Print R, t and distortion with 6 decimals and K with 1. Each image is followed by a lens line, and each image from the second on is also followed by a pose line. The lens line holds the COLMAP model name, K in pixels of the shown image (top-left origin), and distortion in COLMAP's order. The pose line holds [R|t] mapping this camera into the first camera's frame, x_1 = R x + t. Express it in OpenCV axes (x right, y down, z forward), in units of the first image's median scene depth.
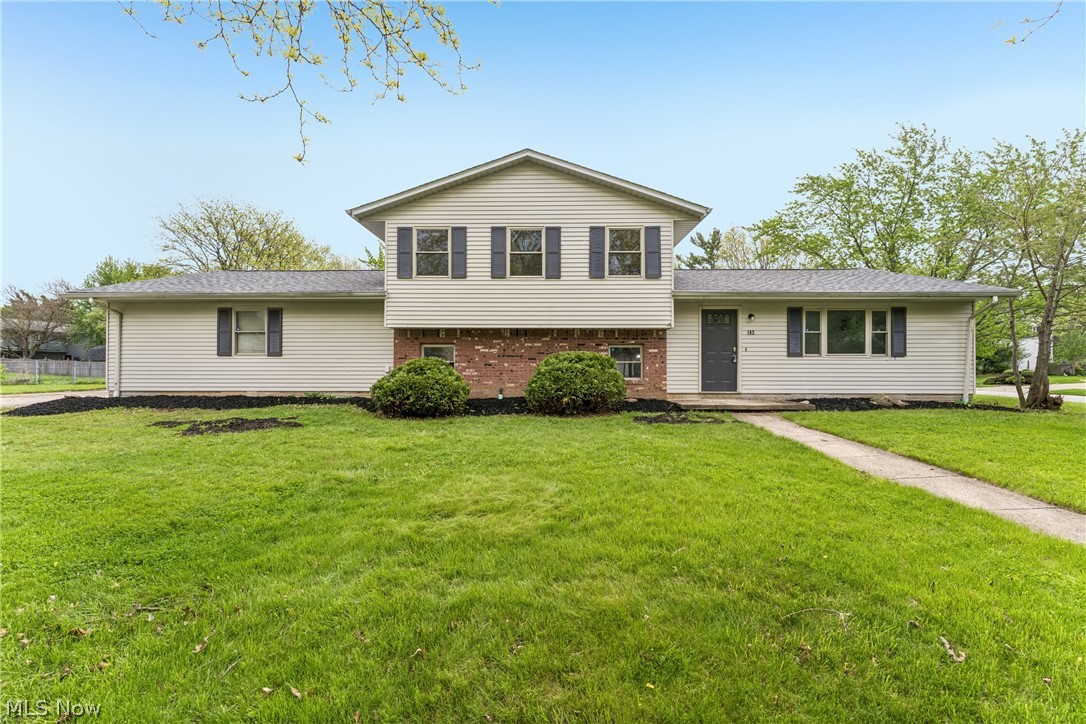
lens RADIAL K [[429.4, 0, 543.0], [0, 429.4, 362.0], [0, 0, 1]] dist [-0.000055, -0.000088]
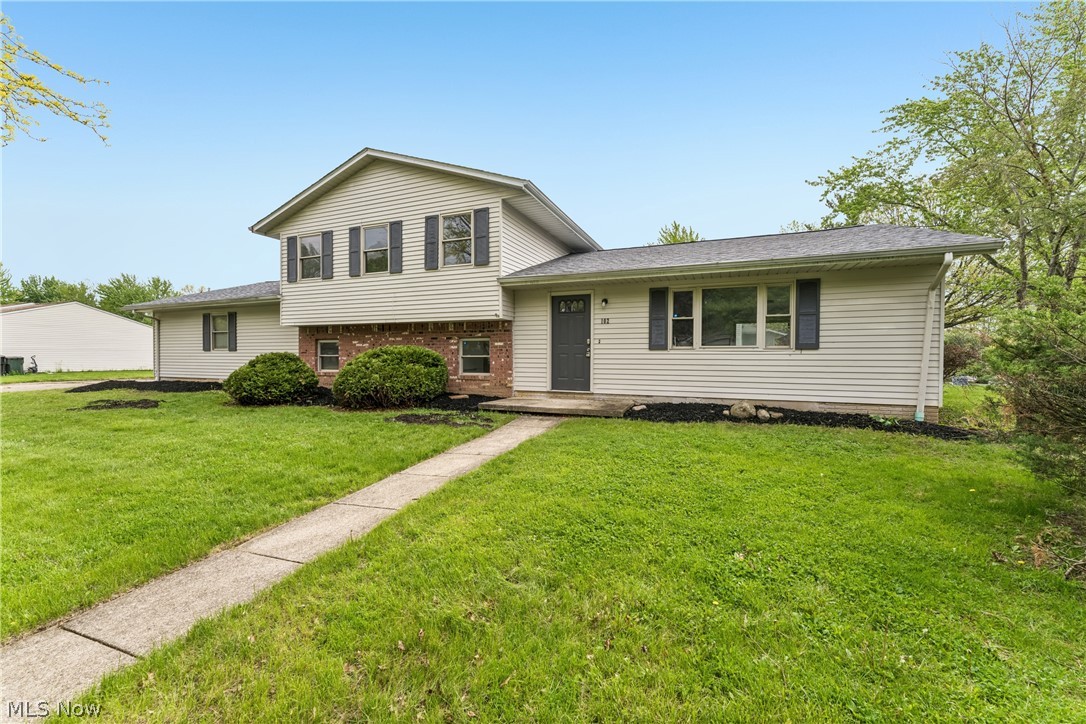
lens RADIAL K [[438.9, 0, 539.6], [0, 438.9, 363.4], [0, 0, 1]] dist [-0.000695, -0.000213]
pose [[0.926973, 0.007421, -0.375055, 0.689912], [0.002225, 0.999678, 0.025280, -0.008335], [0.375122, -0.024268, 0.926658, 0.161849]]
